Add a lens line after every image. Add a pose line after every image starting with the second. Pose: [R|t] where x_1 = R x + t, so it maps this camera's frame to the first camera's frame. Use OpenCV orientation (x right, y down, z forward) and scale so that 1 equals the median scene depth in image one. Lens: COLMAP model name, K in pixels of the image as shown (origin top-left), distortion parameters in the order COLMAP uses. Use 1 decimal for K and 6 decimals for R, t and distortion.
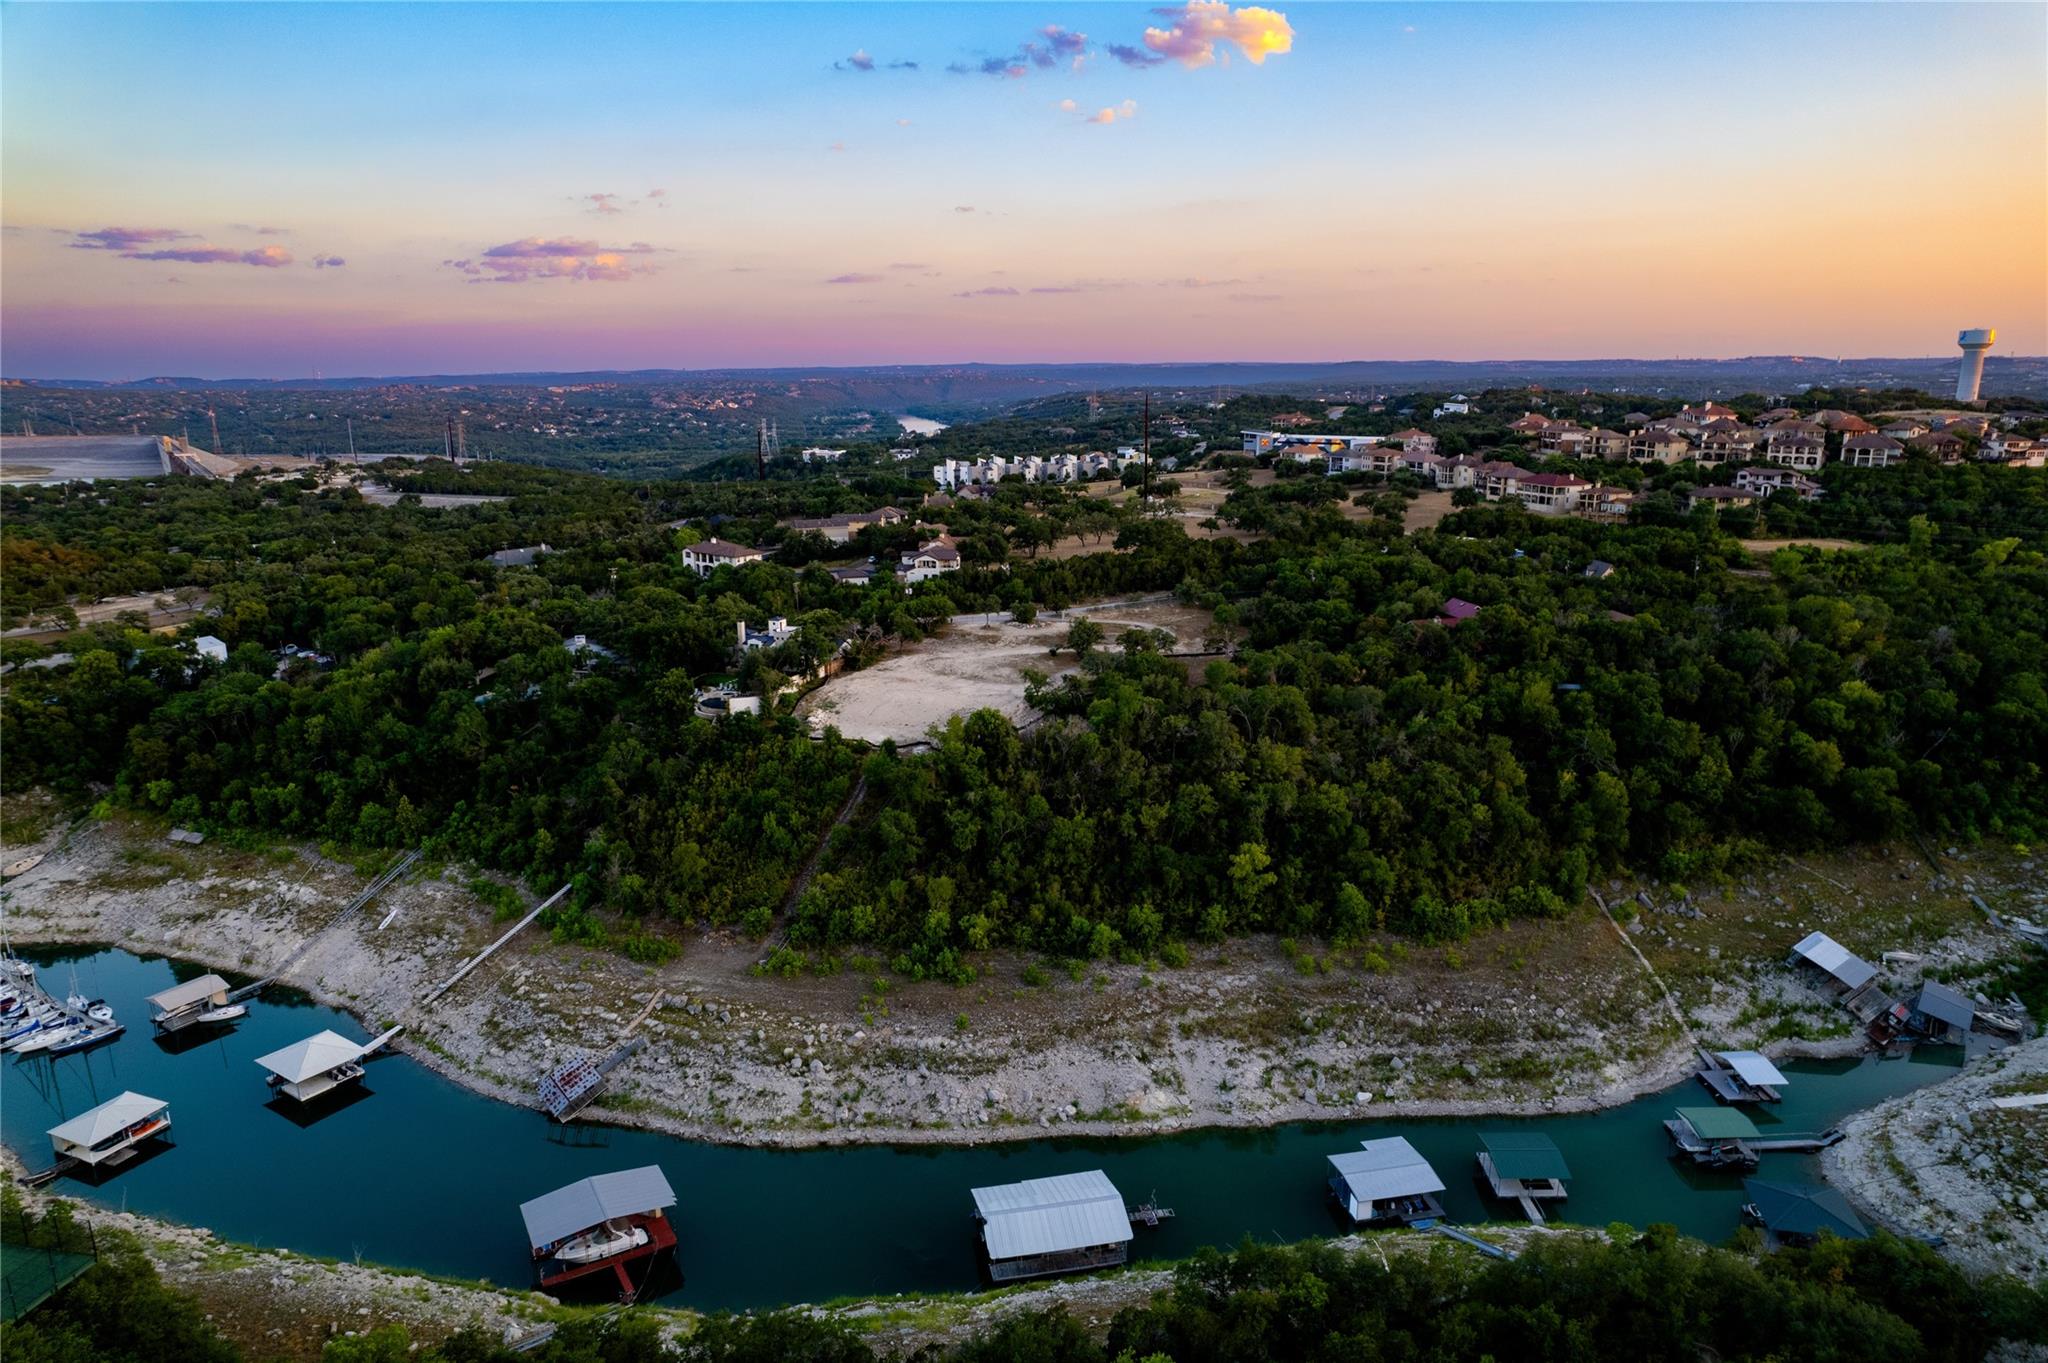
lens RADIAL K [[1307.0, 0, 1038.0], [0, 1307.0, 686.7], [0, 0, 1]] dist [-0.078085, 0.067431]
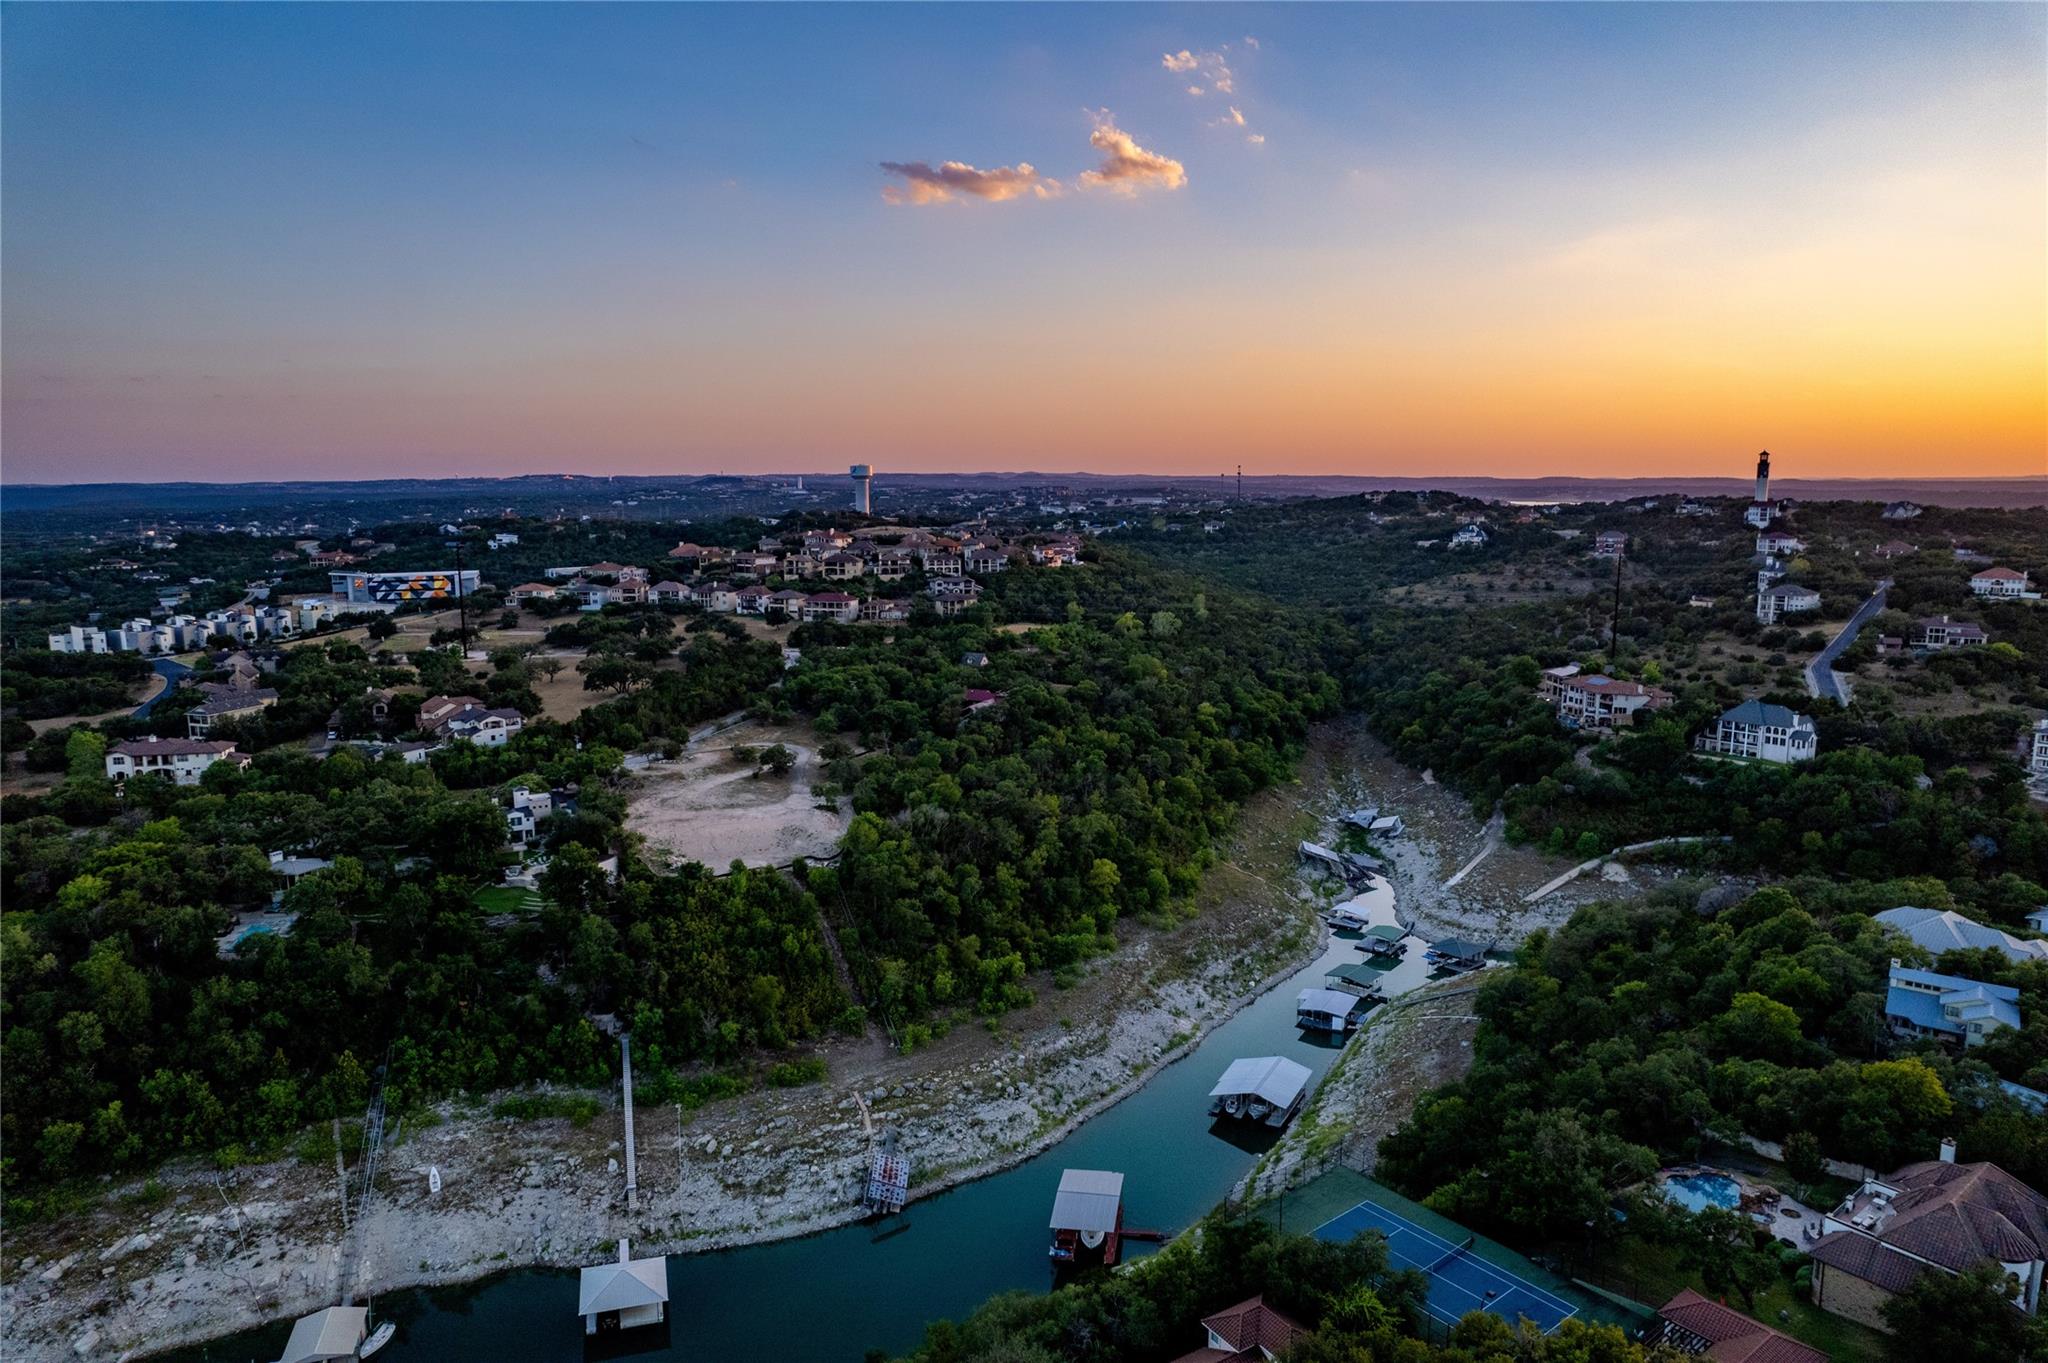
lens RADIAL K [[1307.0, 0, 1038.0], [0, 1307.0, 686.7], [0, 0, 1]] dist [-0.078085, 0.067431]
pose [[0.636590, -0.116753, 0.762313, -1.065049], [0.183746, 0.982970, -0.002894, -0.083113], [-0.748993, 0.141914, 0.647202, 0.112328]]
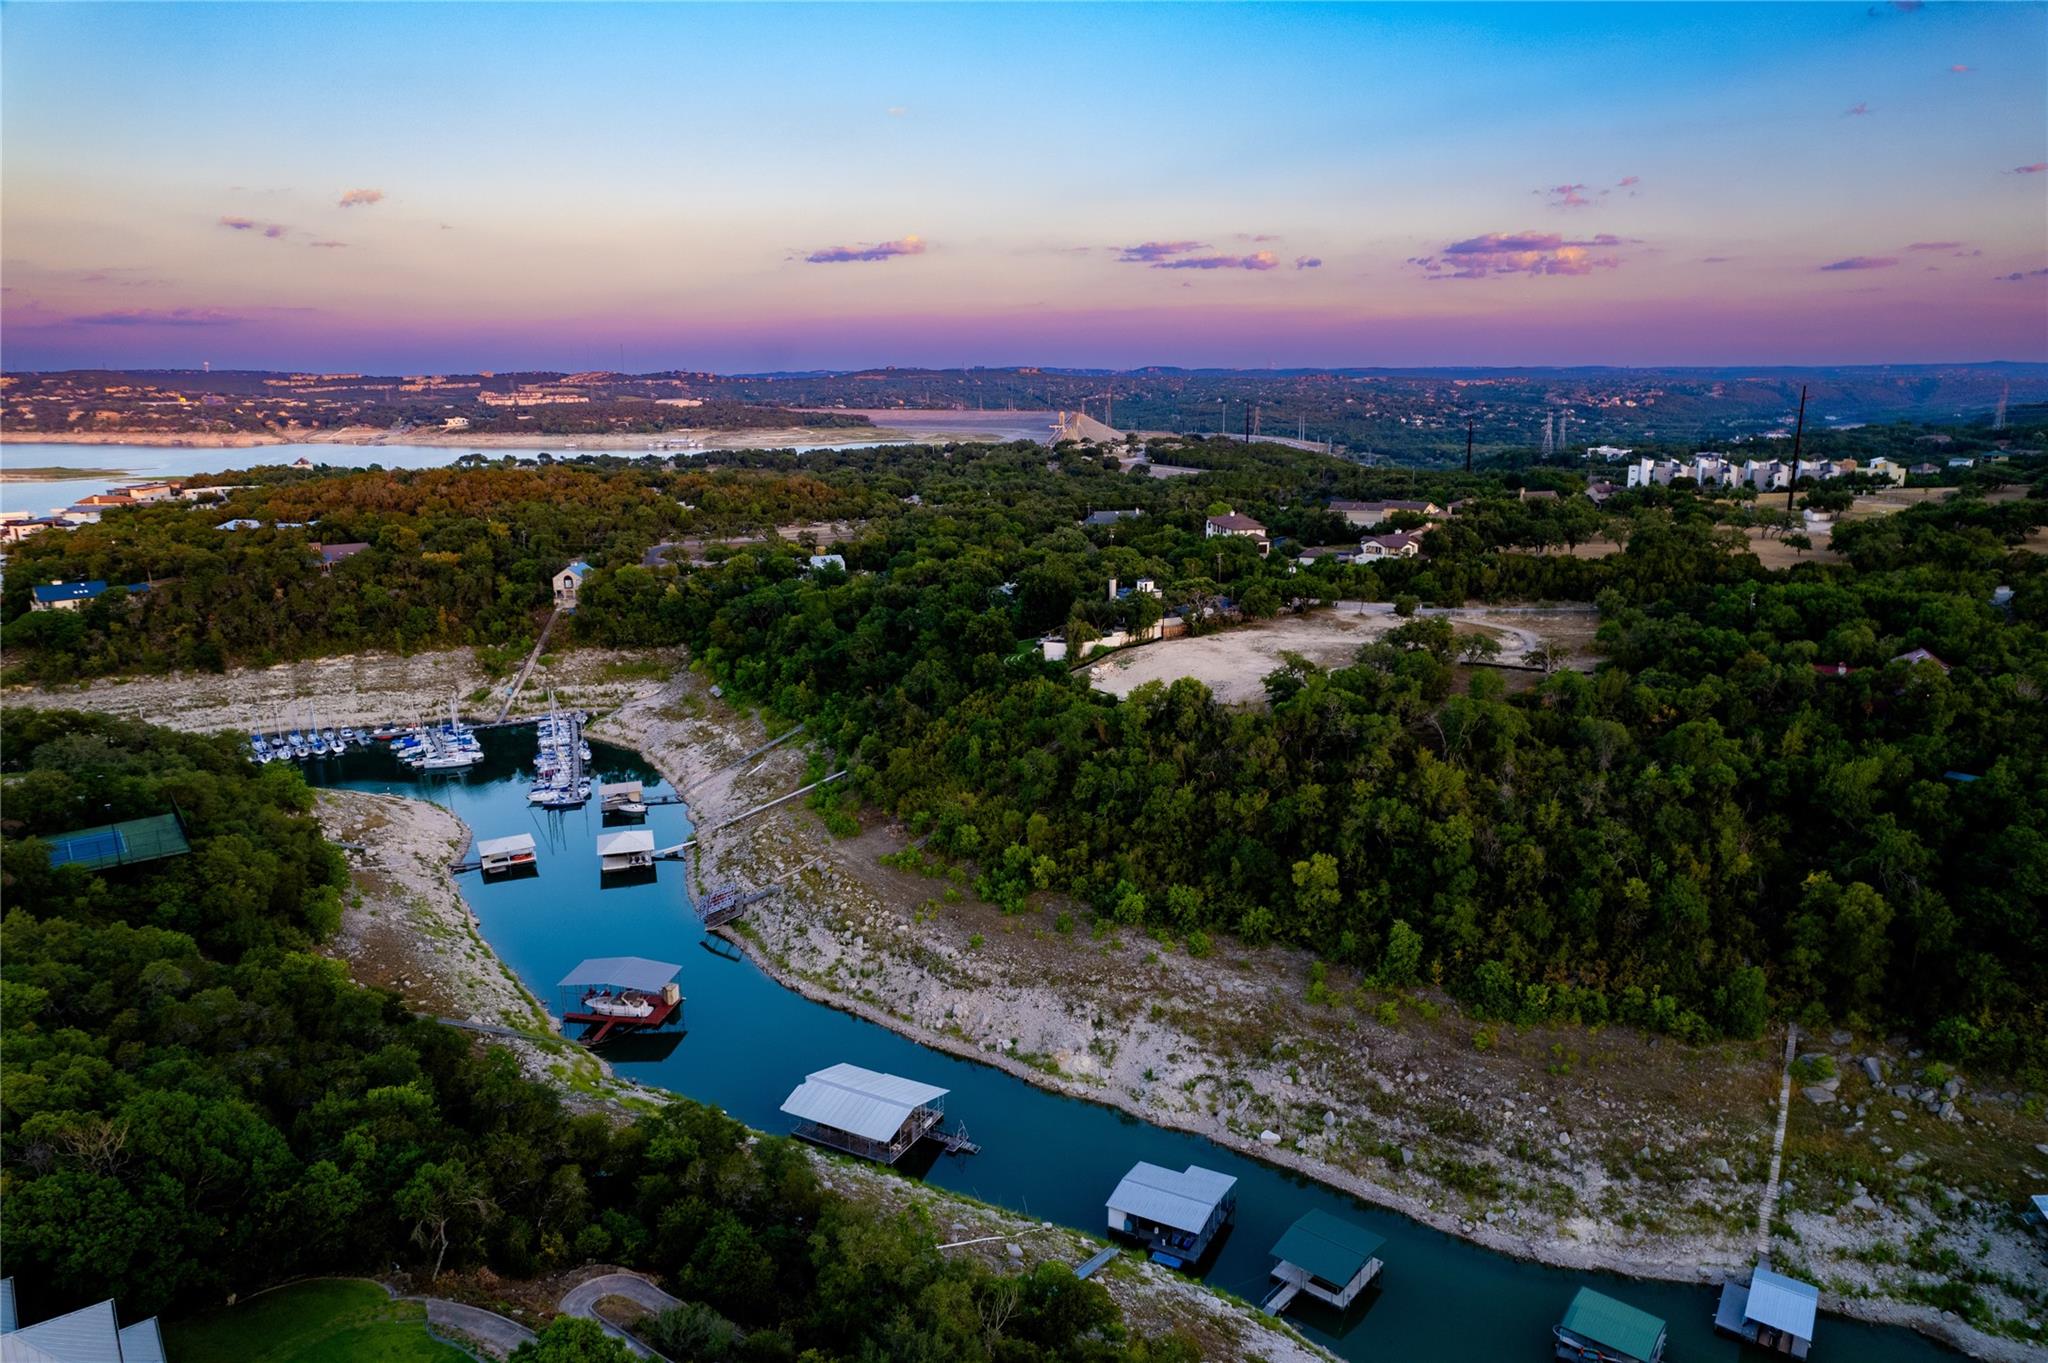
lens RADIAL K [[1307.0, 0, 1038.0], [0, 1307.0, 686.7], [0, 0, 1]] dist [-0.078085, 0.067431]
pose [[0.777188, 0.149733, -0.611195, 0.618608], [-0.147562, 0.987561, 0.054298, -0.017709], [0.611723, 0.047990, 0.789615, 0.169334]]
